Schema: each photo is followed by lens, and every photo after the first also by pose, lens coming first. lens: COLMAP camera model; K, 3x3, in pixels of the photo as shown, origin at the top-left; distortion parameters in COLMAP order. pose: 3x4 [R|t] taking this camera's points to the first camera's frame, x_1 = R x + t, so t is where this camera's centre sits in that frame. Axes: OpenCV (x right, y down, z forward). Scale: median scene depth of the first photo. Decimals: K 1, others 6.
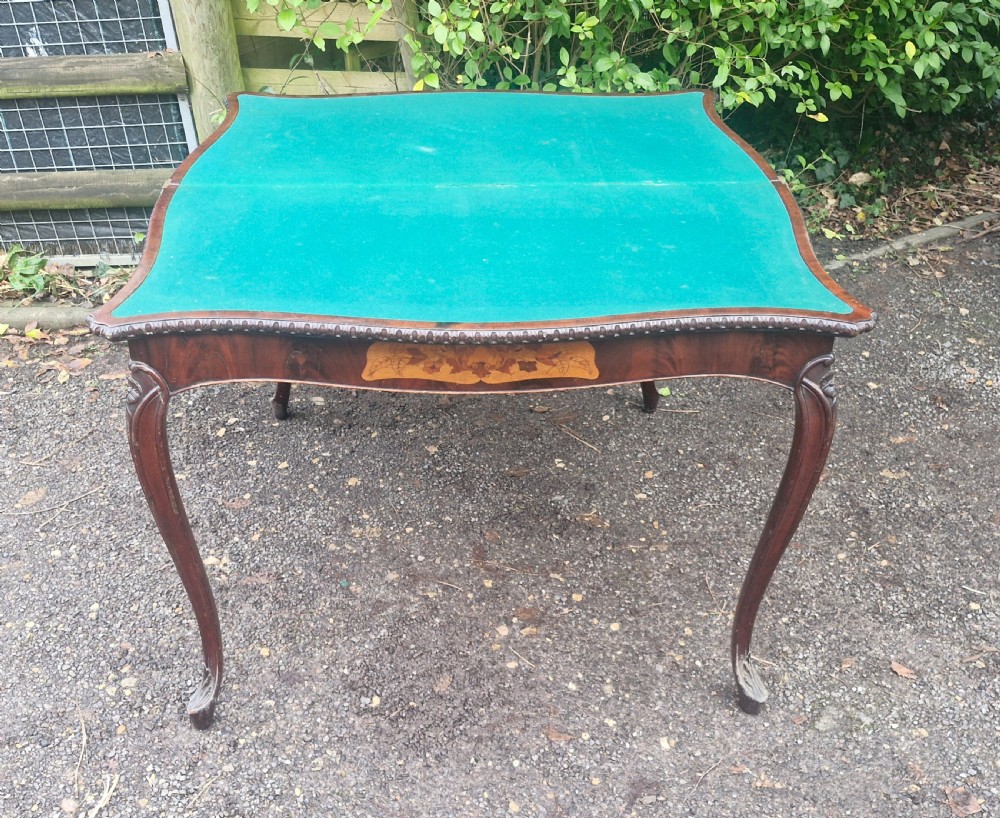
lens RADIAL K [[992.7, 0, 481.6], [0, 992.7, 413.2], [0, 0, 1]] dist [0.056375, 0.000000]
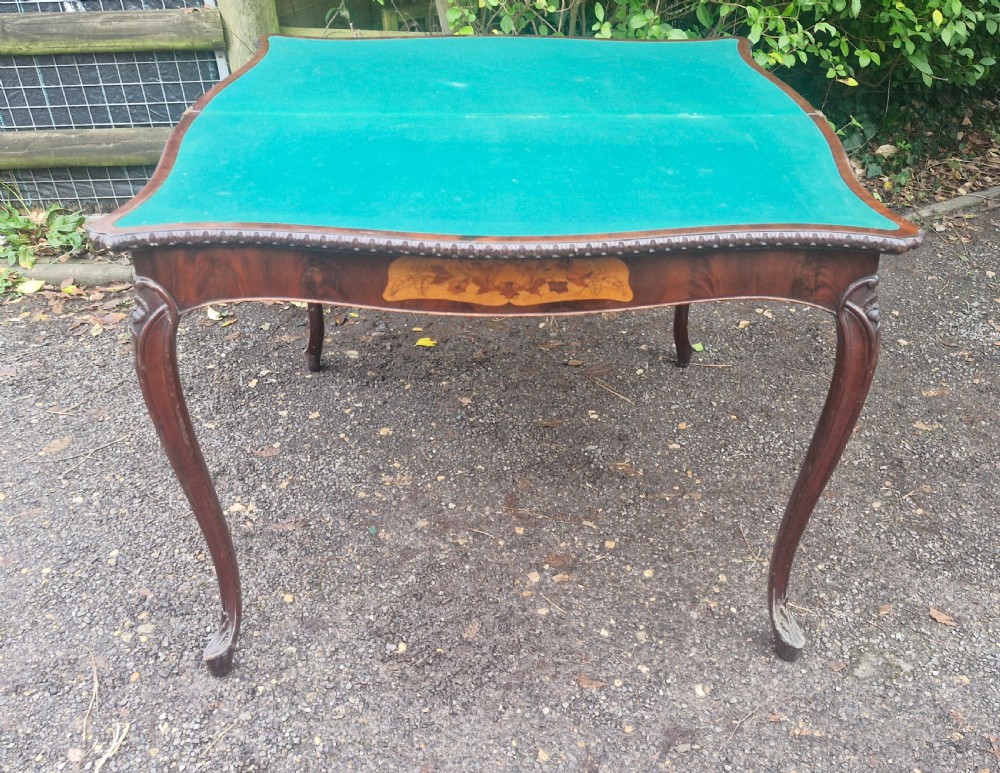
lens RADIAL K [[934.3, 0, 534.3], [0, 934.3, 382.8], [0, 0, 1]] dist [0.077889, -0.057553]
pose [[0.999902, 0.004486, 0.013248, 0.007568], [-0.004267, 0.999854, -0.016564, 0.037512], [-0.013321, 0.016506, 0.999775, 0.066140]]
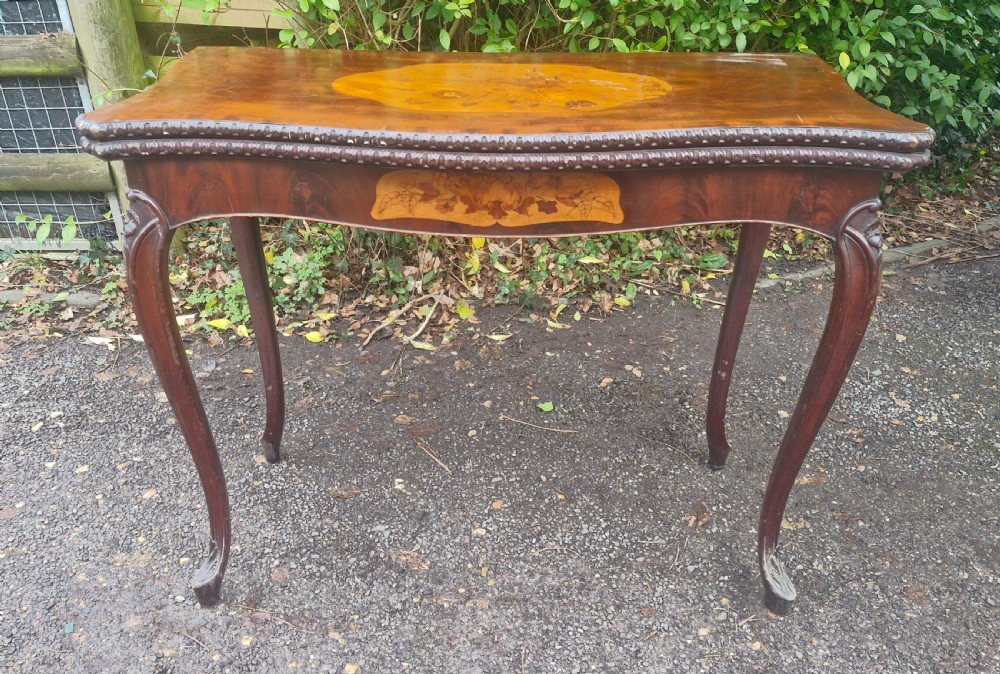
lens RADIAL K [[819.6, 0, 485.4], [0, 819.6, 337.0], [0, 0, 1]] dist [0.103879, -0.127379]
pose [[0.996534, 0.048739, -0.067419, 0.213427], [-0.054628, 0.994581, -0.088458, -0.019469], [0.062742, 0.091834, 0.993796, 0.307239]]
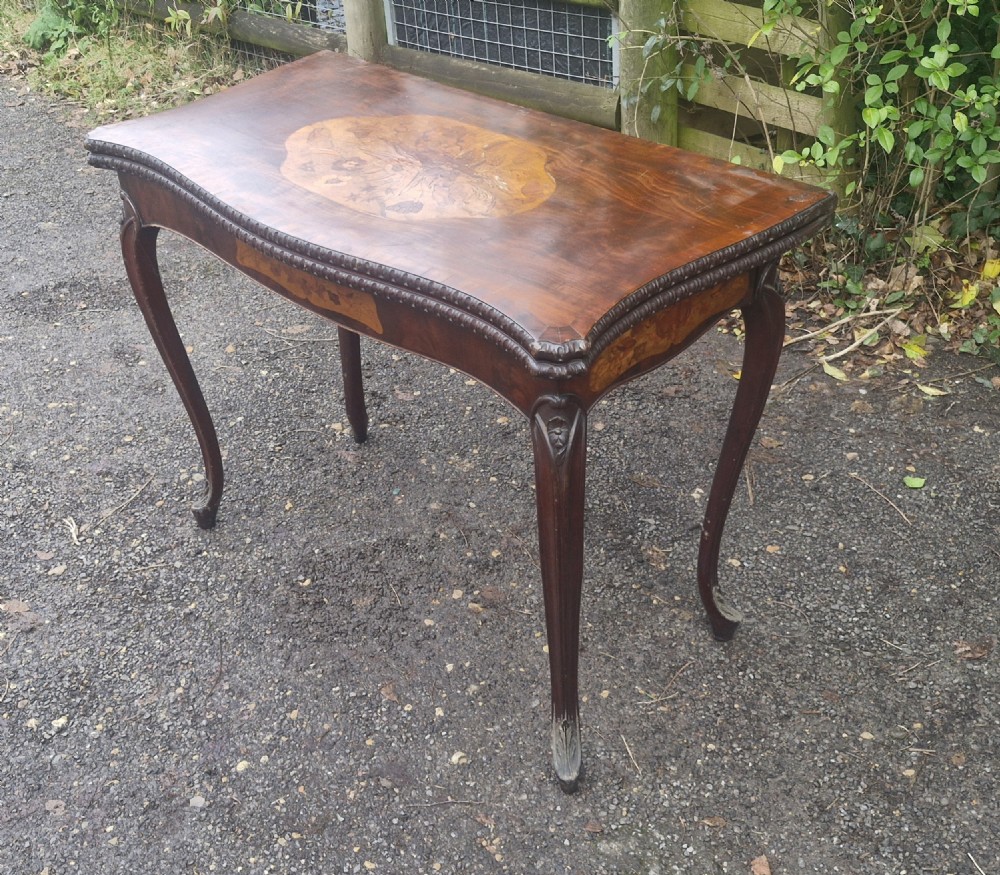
lens RADIAL K [[1104.5, 0, 491.2], [0, 1104.5, 453.7], [0, 0, 1]] dist [0.074485, 0.000000]
pose [[0.705115, 0.388261, -0.593352, 0.555149], [-0.354219, 0.917755, 0.179596, -0.098480], [0.614282, 0.083541, 0.784652, 0.145997]]
